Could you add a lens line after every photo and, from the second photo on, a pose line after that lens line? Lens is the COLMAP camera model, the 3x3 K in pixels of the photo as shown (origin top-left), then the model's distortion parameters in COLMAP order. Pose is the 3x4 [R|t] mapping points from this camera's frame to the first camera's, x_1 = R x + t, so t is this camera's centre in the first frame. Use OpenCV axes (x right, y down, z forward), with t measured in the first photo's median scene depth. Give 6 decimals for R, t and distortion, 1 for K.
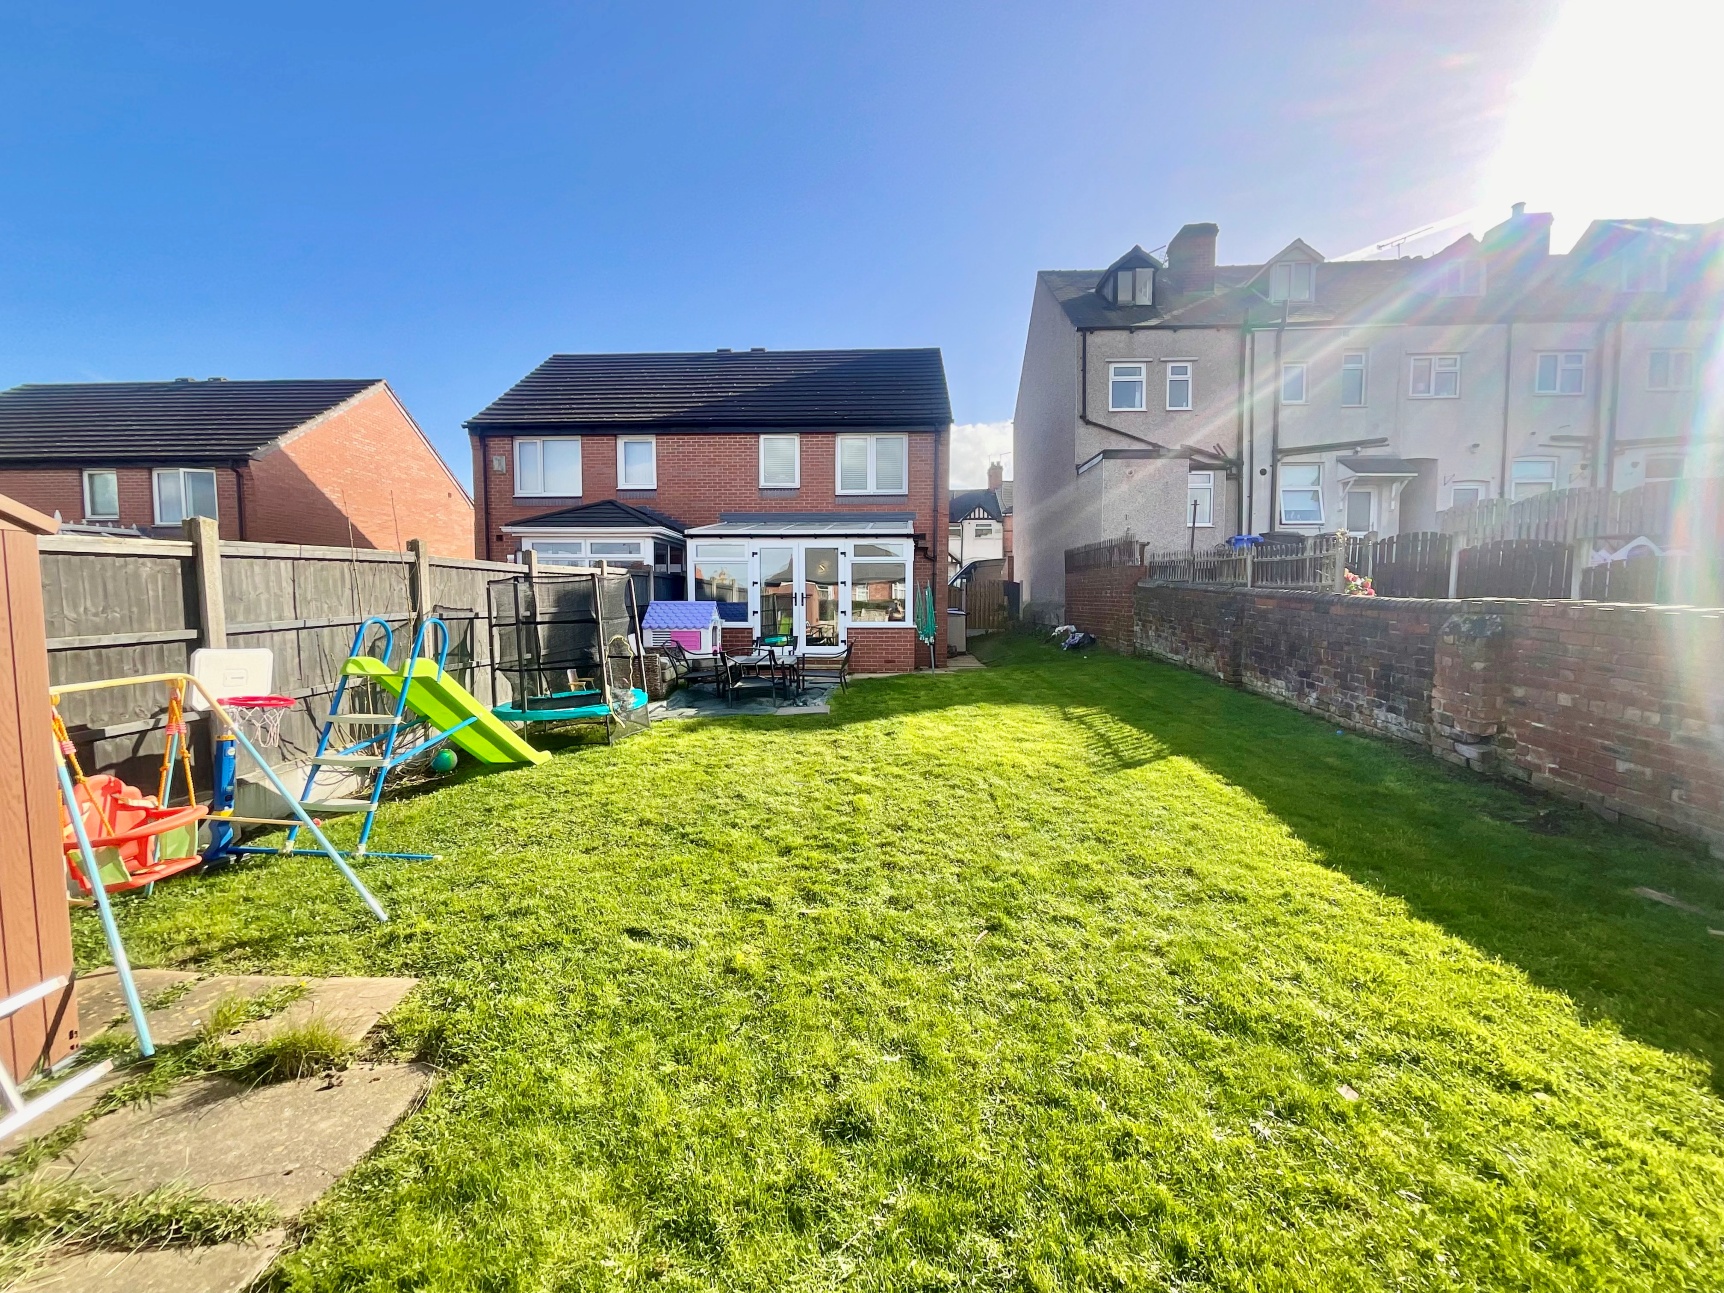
lens RADIAL K [[705.2, 0, 860.9], [0, 705.2, 651.2], [0, 0, 1]] dist [-0.003958, -0.000057]
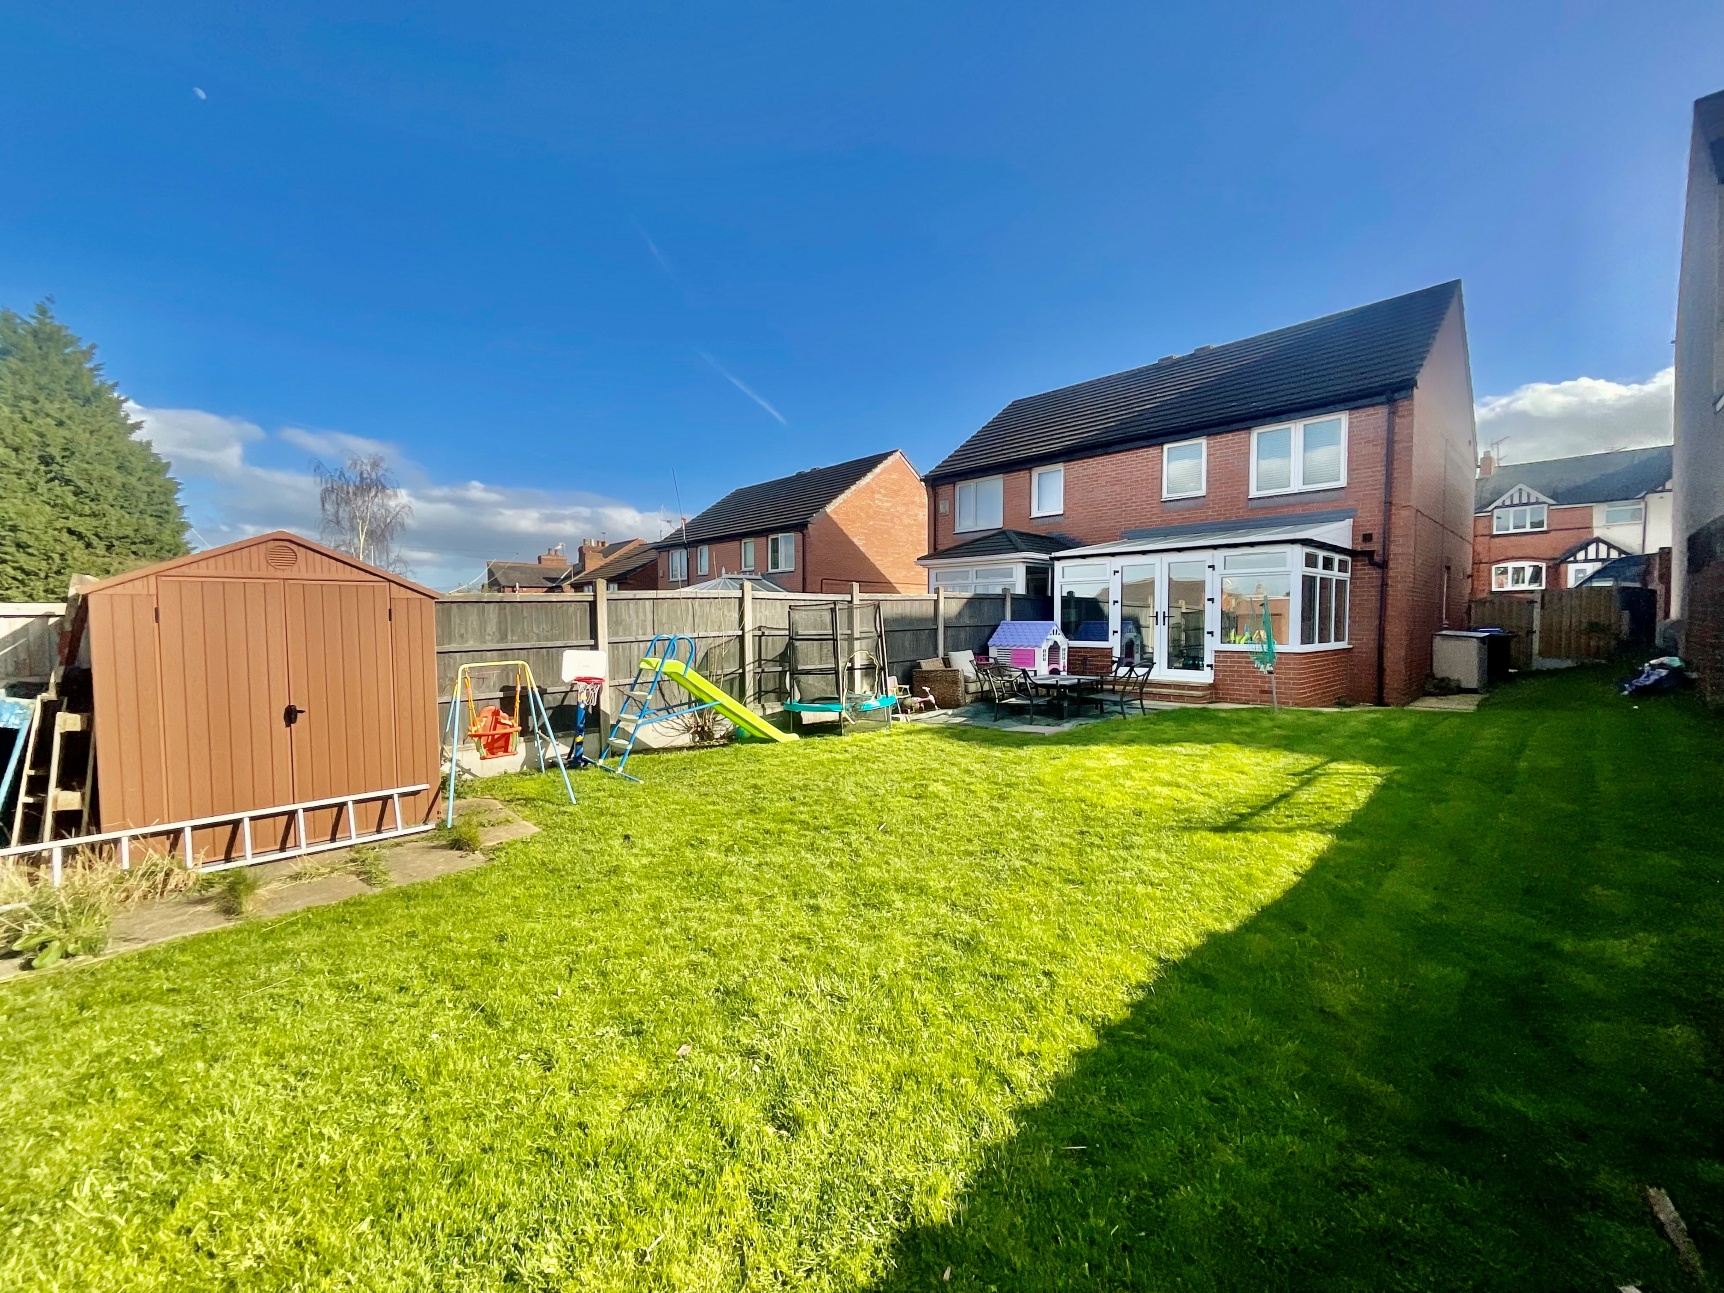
lens RADIAL K [[705.2, 0, 858.9], [0, 705.2, 647.1], [0, 0, 1]] dist [-0.003958, -0.000057]
pose [[0.707597, 0.024839, -0.706179, 0.287675], [-0.045179, 0.998928, -0.010134, -0.008169], [0.705170, 0.039075, 0.707960, 0.058235]]
